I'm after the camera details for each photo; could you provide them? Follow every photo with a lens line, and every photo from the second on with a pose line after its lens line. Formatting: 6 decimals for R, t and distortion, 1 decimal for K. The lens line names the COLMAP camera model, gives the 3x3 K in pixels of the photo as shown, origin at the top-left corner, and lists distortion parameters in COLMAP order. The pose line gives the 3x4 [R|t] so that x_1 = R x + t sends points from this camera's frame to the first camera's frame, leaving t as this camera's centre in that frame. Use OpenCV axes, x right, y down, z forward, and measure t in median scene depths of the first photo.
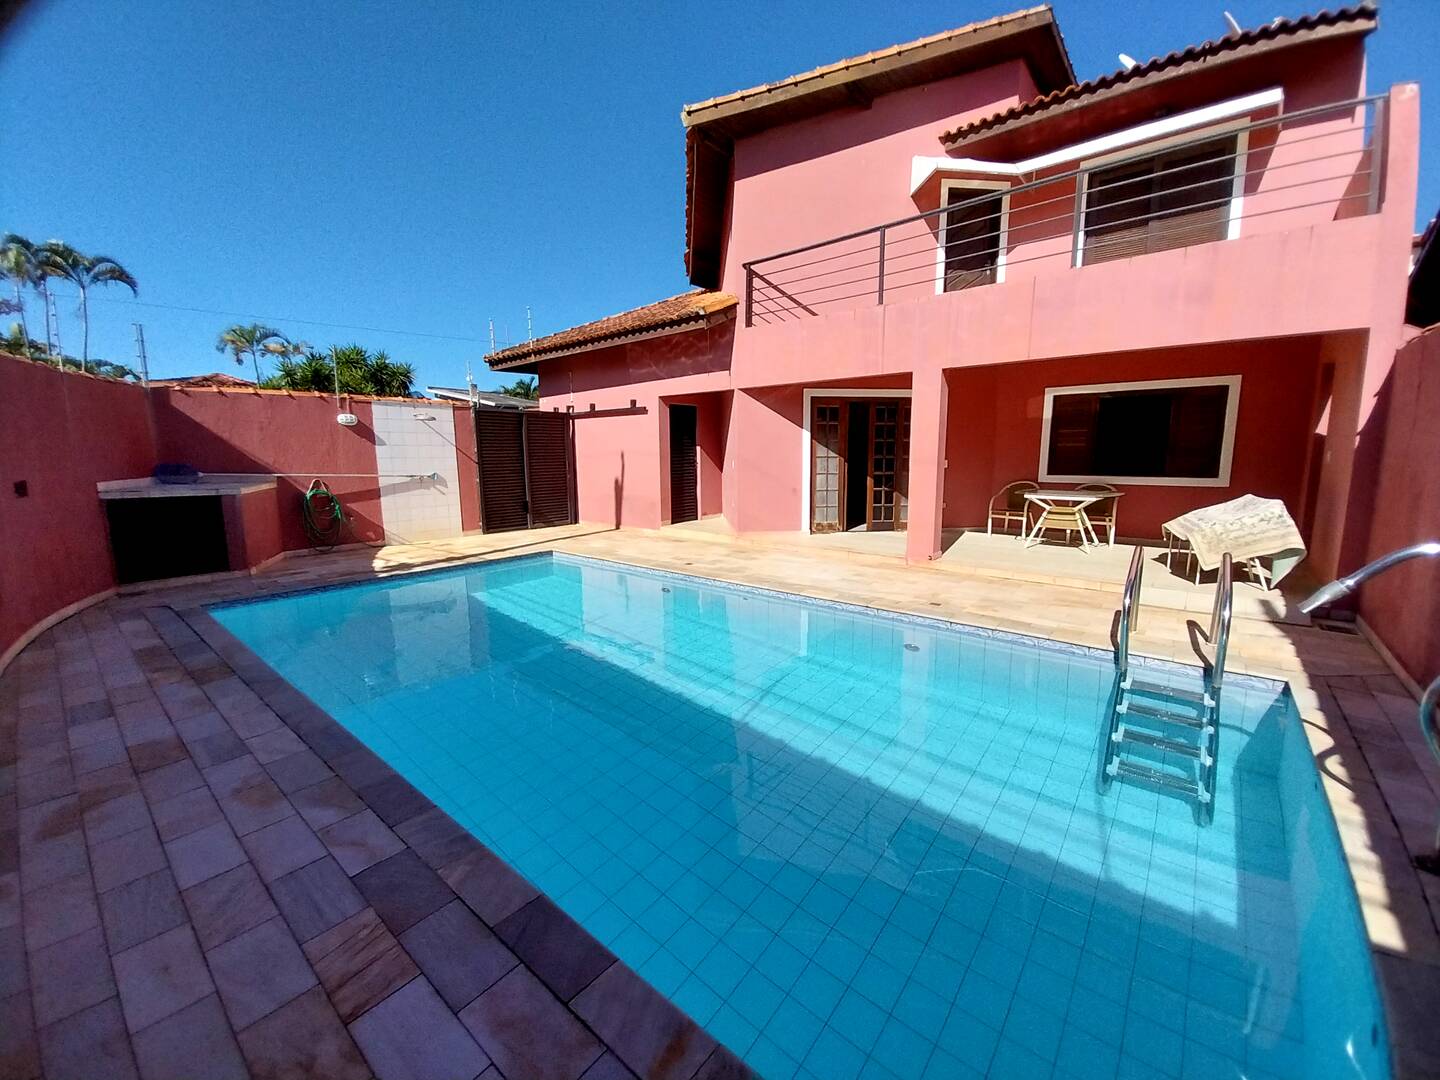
lens RADIAL K [[570.8, 0, 735.6], [0, 570.8, 536.6], [0, 0, 1]] dist [0.024954, -0.017600]
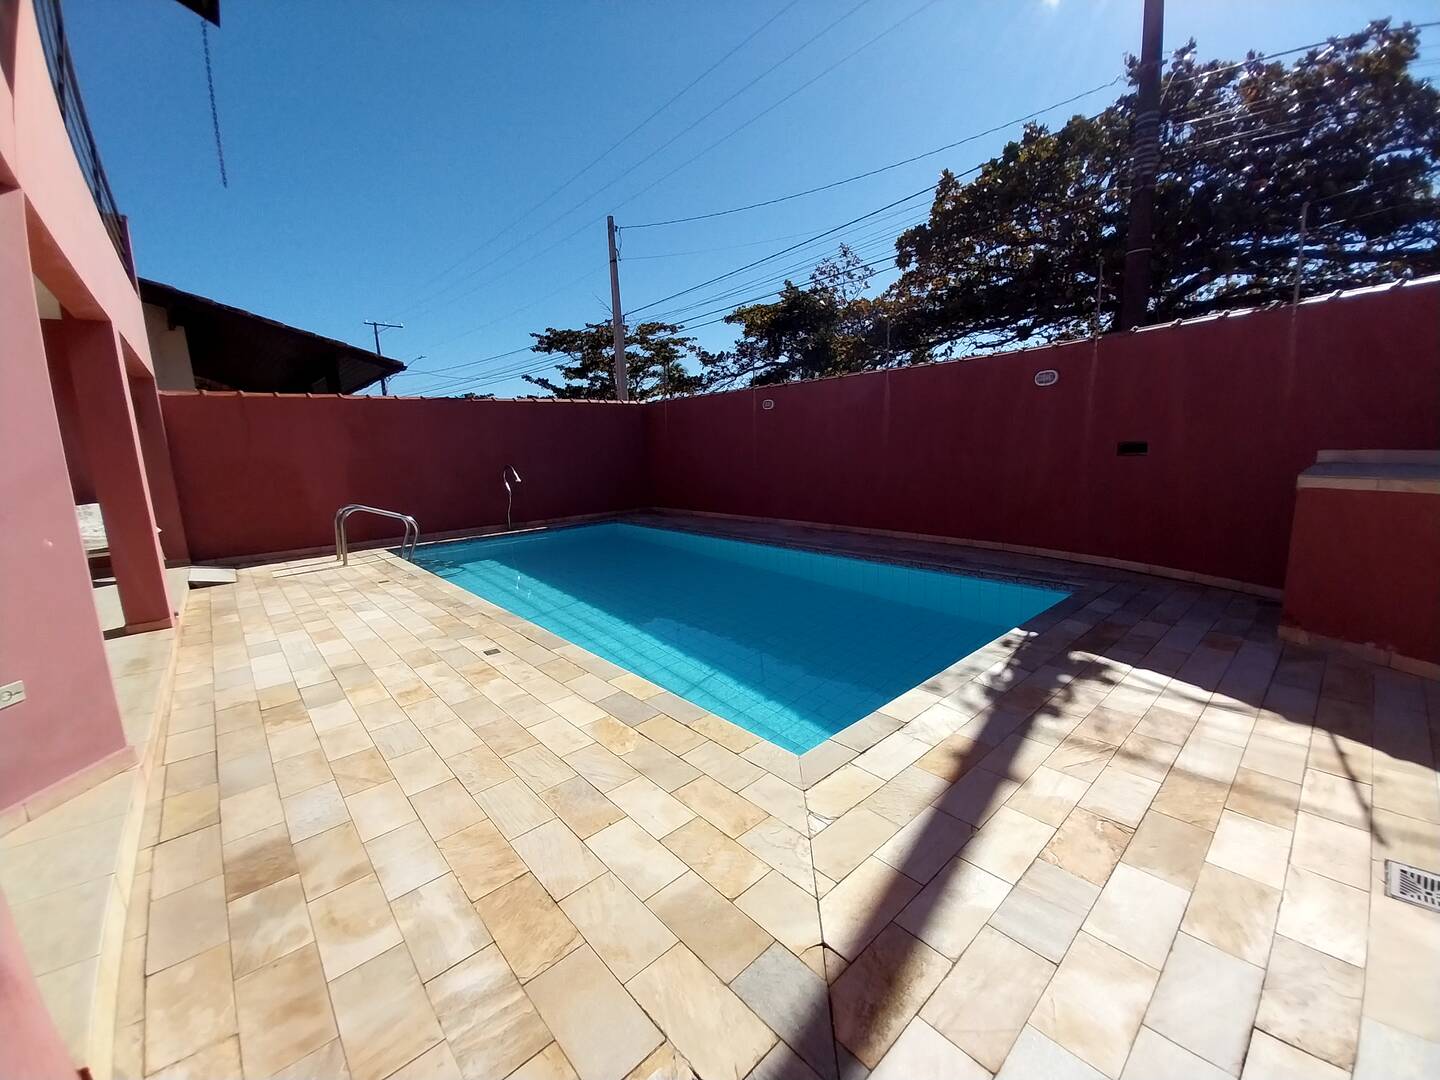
lens RADIAL K [[568.0, 0, 729.9], [0, 568.0, 536.6], [0, 0, 1]] dist [0.029079, -0.020495]
pose [[-0.988112, 0.017023, 0.152792, -0.409981], [0.063302, 0.950743, 0.303448, -0.216781], [-0.140100, 0.309512, -0.940518, 1.537118]]
